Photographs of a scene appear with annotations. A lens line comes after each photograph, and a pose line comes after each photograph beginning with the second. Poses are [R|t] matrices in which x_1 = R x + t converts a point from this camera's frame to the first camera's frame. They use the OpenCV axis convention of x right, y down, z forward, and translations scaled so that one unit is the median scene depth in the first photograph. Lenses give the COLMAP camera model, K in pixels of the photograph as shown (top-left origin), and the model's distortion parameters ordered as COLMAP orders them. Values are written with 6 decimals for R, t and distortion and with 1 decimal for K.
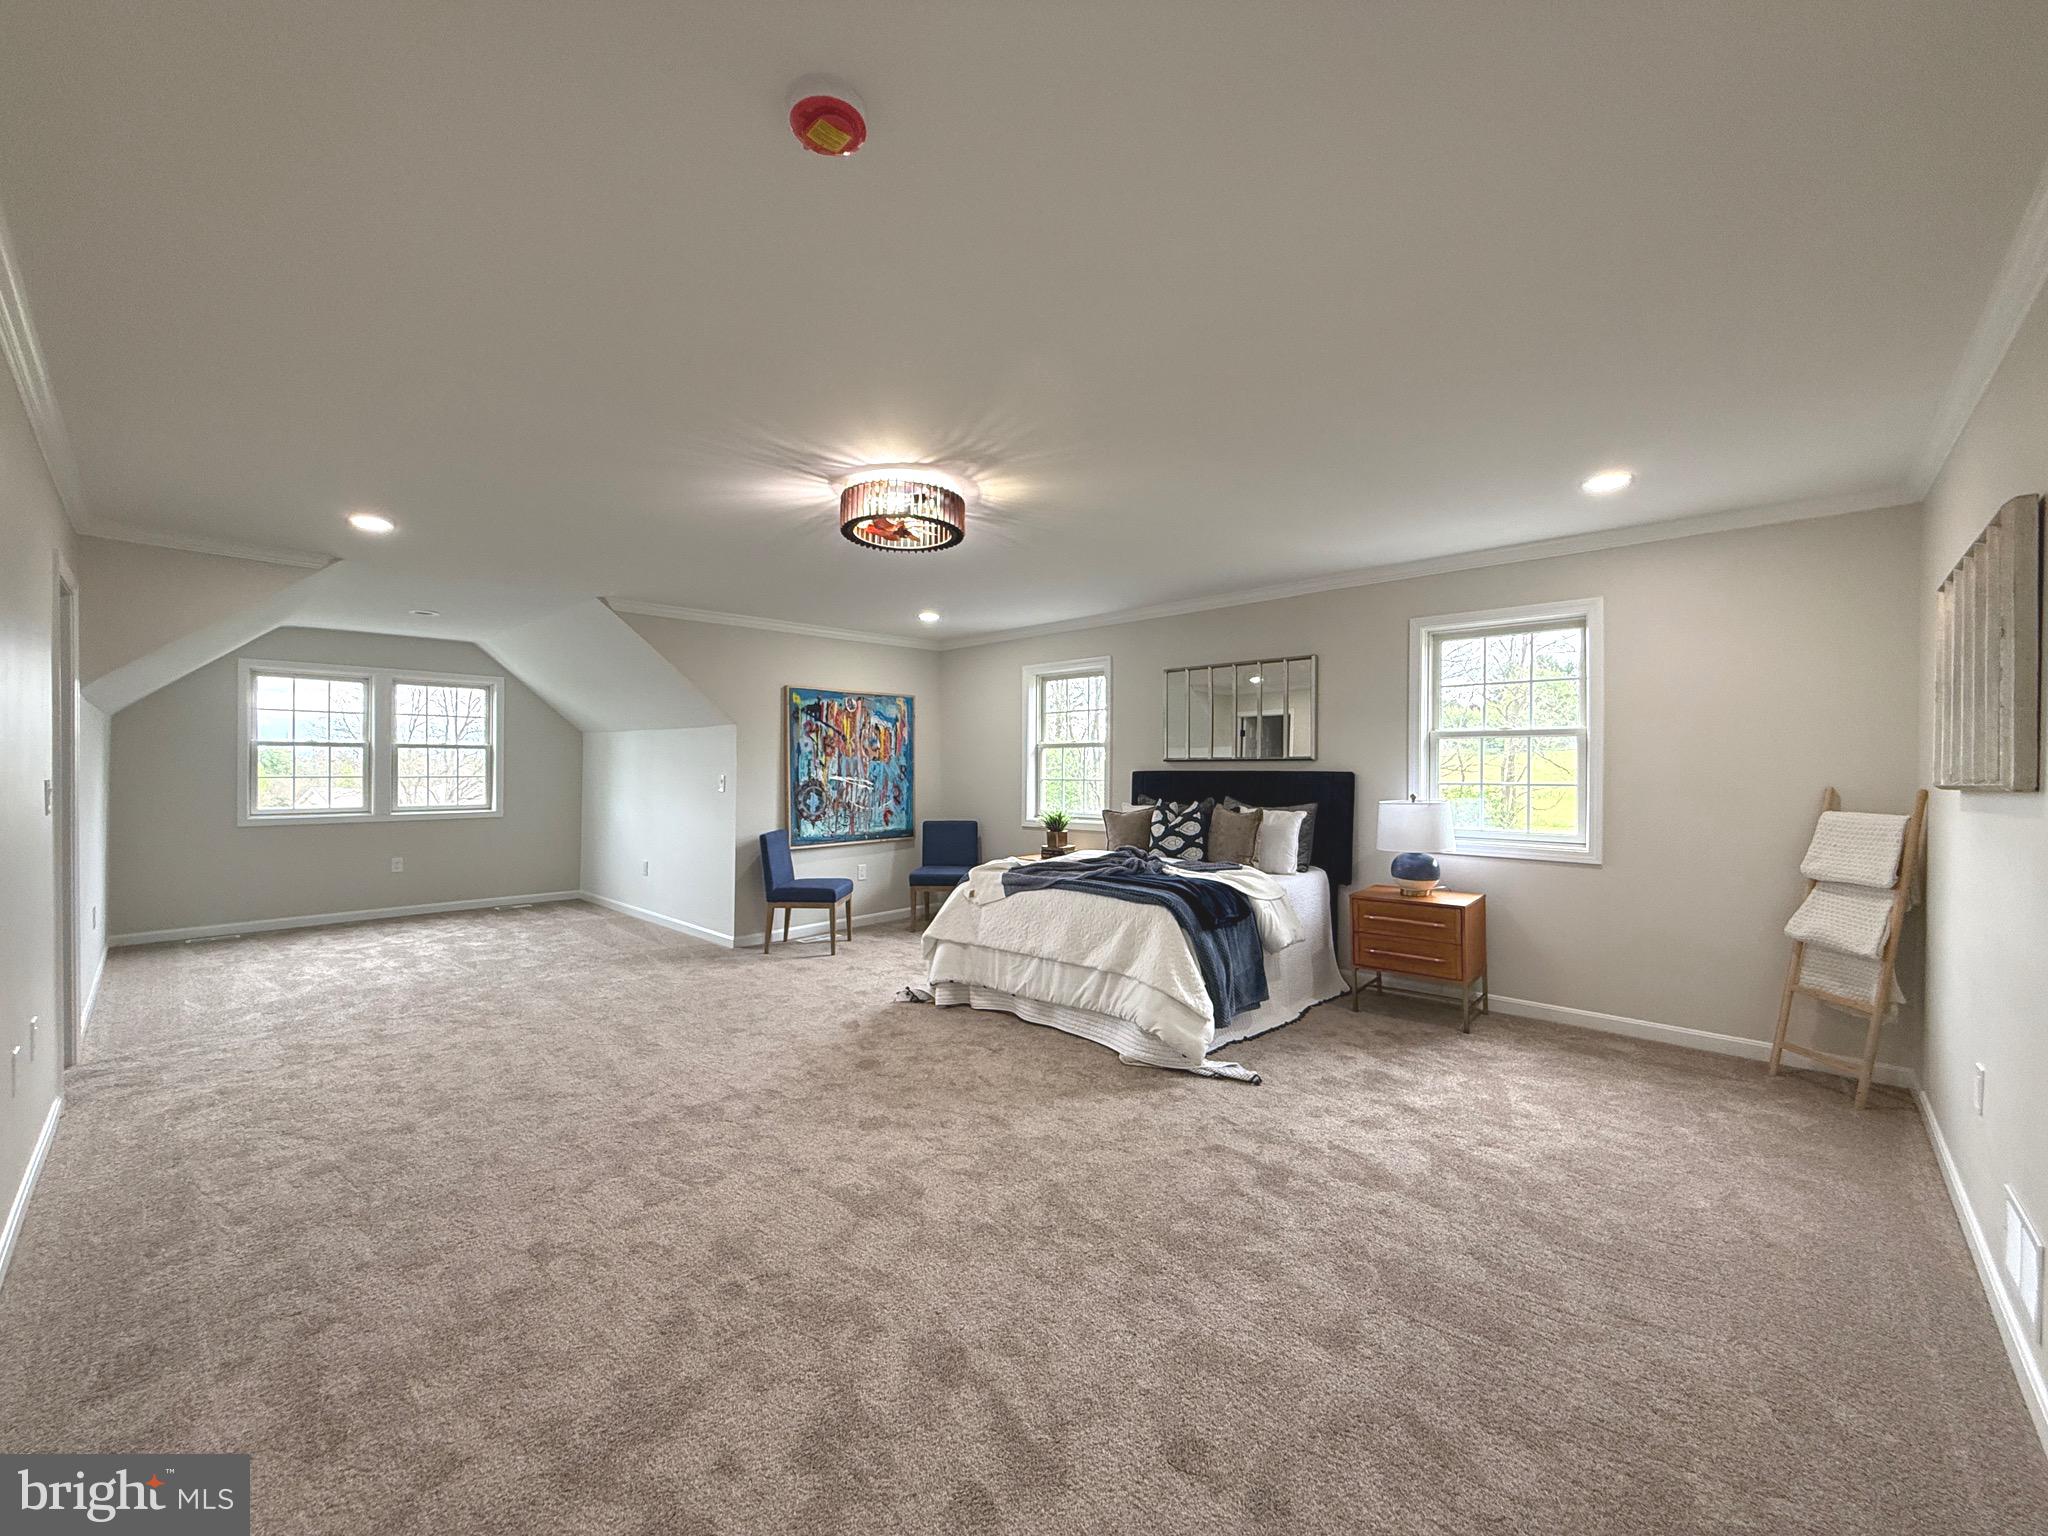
lens RADIAL K [[814.1, 0, 1027.1], [0, 814.1, 773.1], [0, 0, 1]] dist [0.003393, -0.000818]
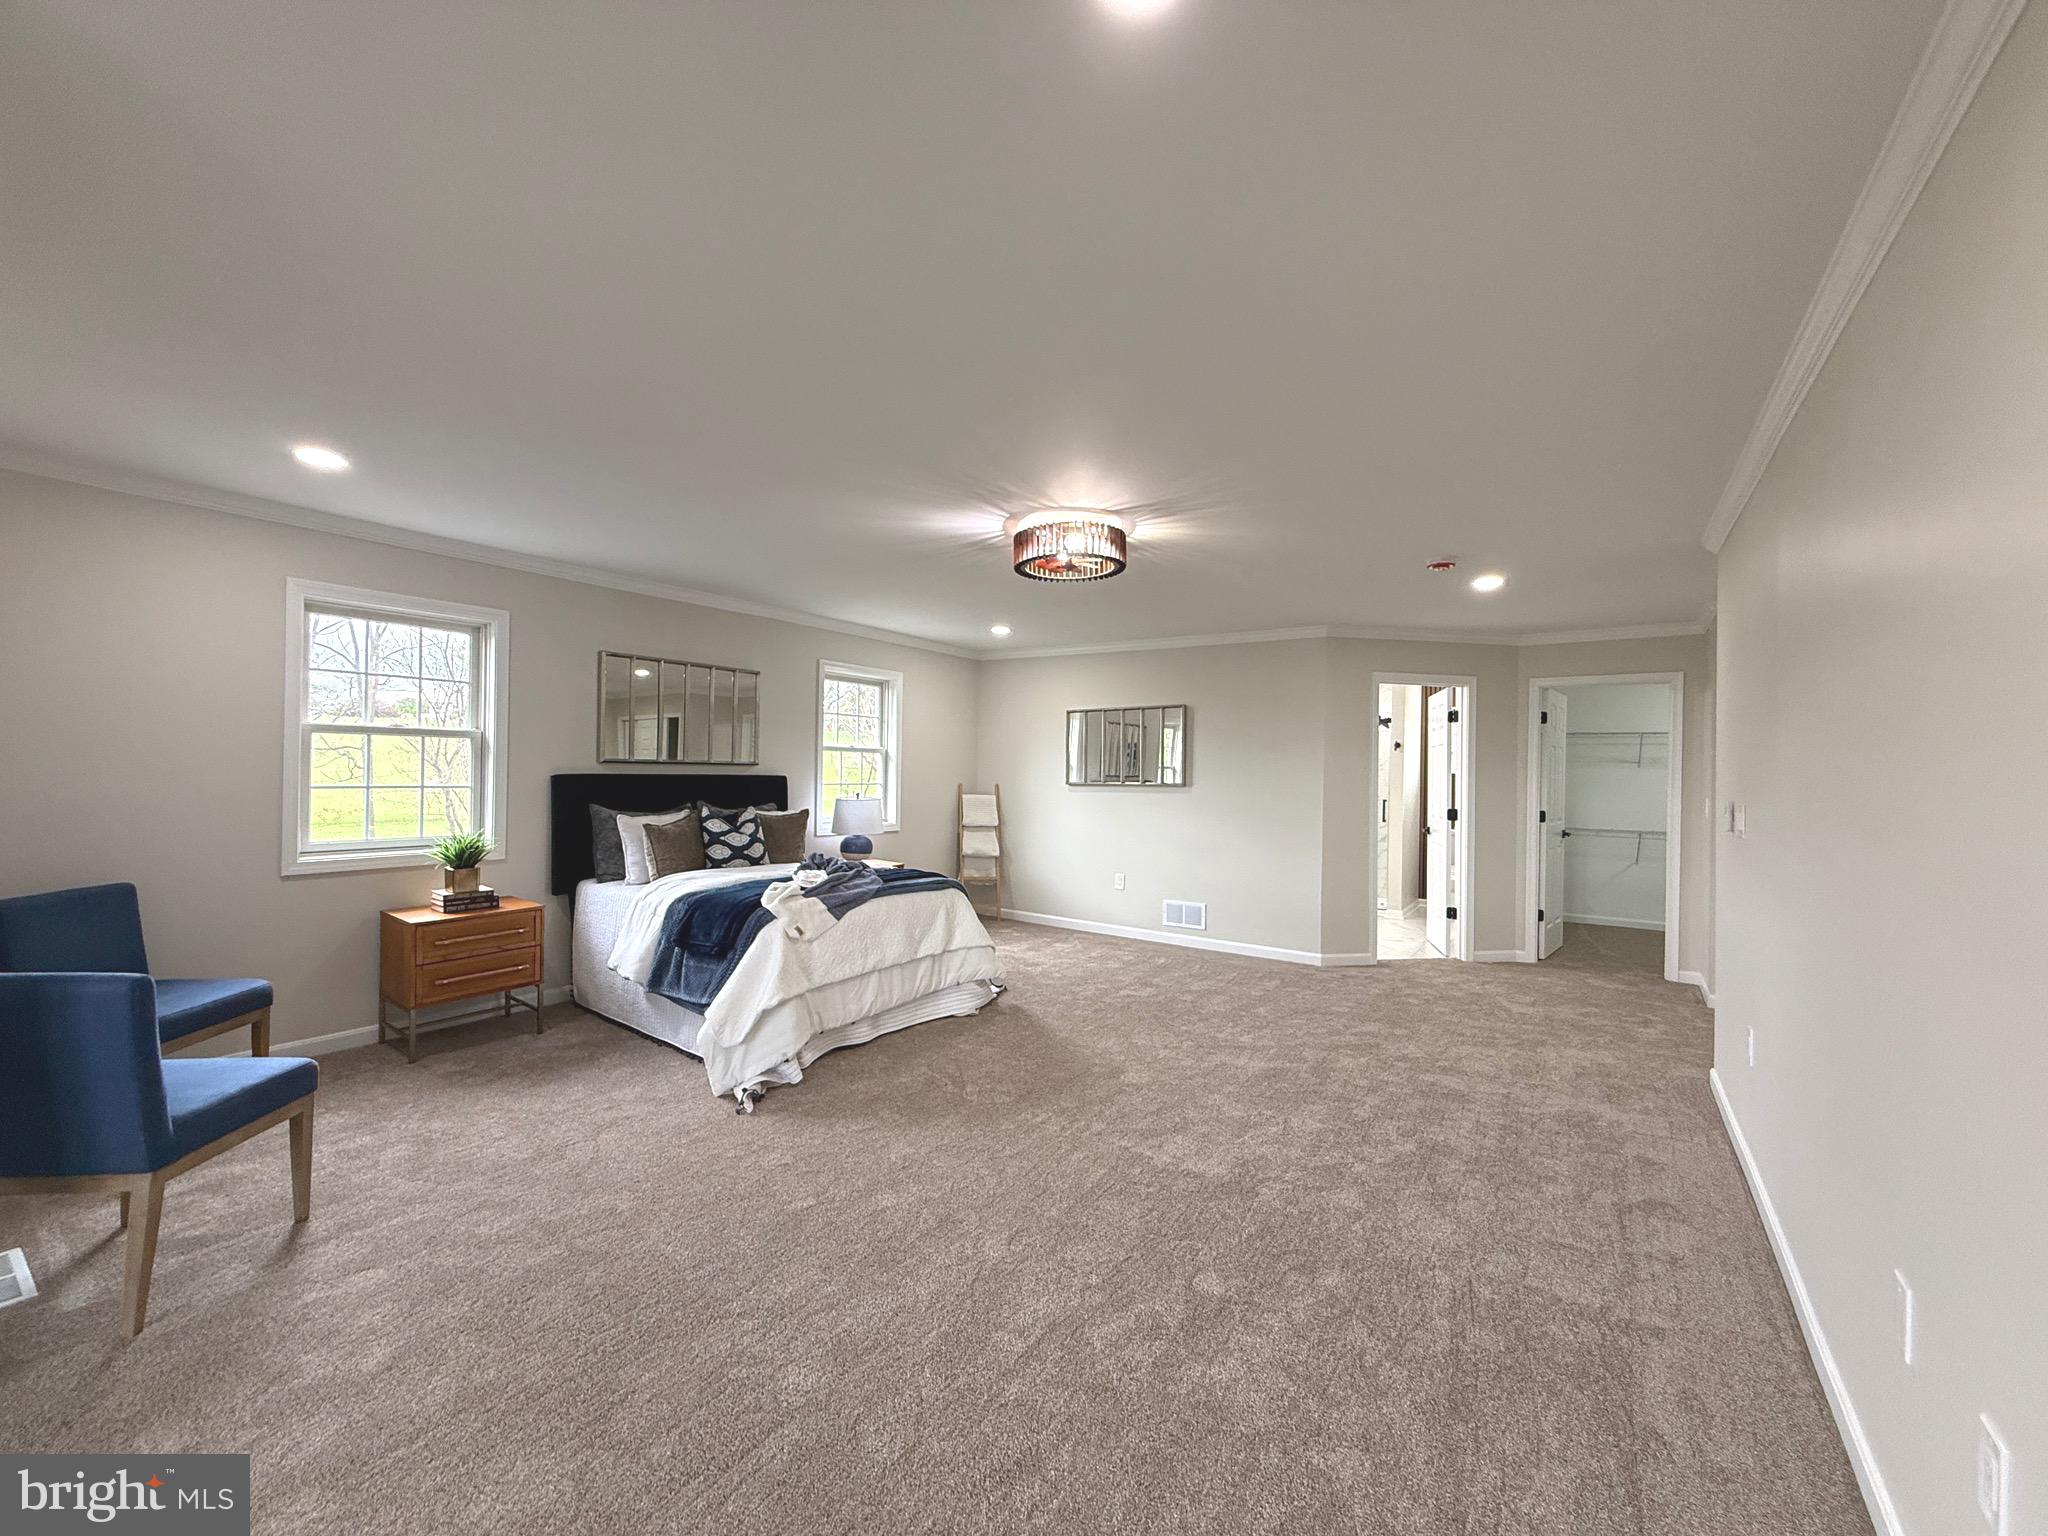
lens RADIAL K [[814.1, 0, 1026.7], [0, 814.1, 769.9], [0, 0, 1]] dist [0.003393, -0.000818]
pose [[-0.150212, -0.000676, 0.988654, -0.974242], [-0.010922, 0.999940, -0.000976, -0.015223], [-0.988593, -0.010944, -0.150210, 0.967155]]
